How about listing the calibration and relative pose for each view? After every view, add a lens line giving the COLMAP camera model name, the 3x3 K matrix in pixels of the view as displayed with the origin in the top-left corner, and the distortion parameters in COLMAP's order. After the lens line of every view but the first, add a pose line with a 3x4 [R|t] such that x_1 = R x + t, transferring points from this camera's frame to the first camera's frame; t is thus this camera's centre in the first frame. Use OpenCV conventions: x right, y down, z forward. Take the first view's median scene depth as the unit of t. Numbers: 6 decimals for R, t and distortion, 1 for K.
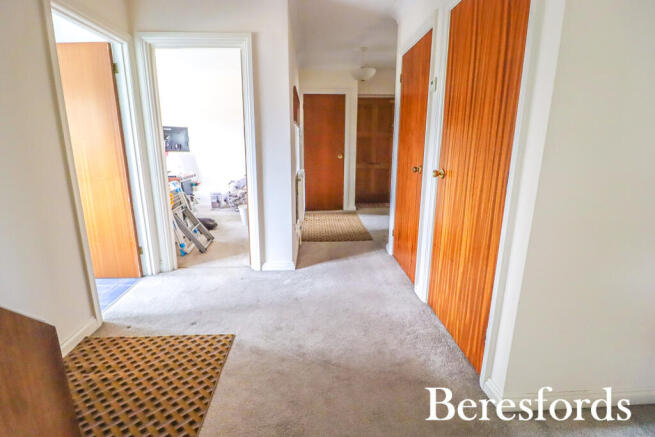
lens RADIAL K [[308.7, 0, 320.9], [0, 308.7, 209.0], [0, 0, 1]] dist [-0.004946, -0.000882]
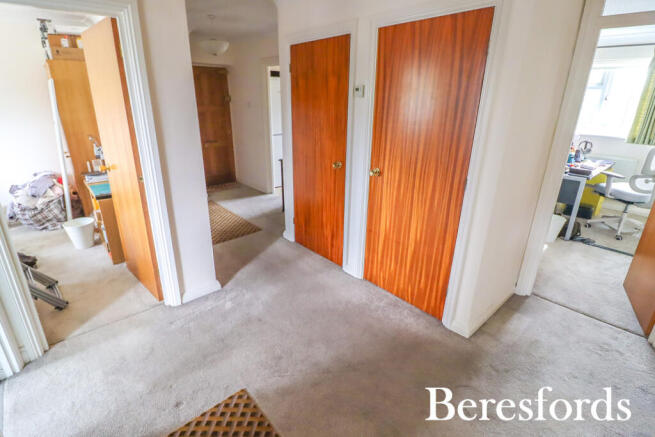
lens RADIAL K [[318.4, 0, 317.1], [0, 318.4, 208.5], [0, 0, 1]] dist [-0.008466, -0.001149]
pose [[0.777722, -0.200752, 0.595691, -0.426130], [0.124327, 0.978038, 0.167287, -0.167675], [-0.616192, -0.056042, 0.785600, 0.149151]]
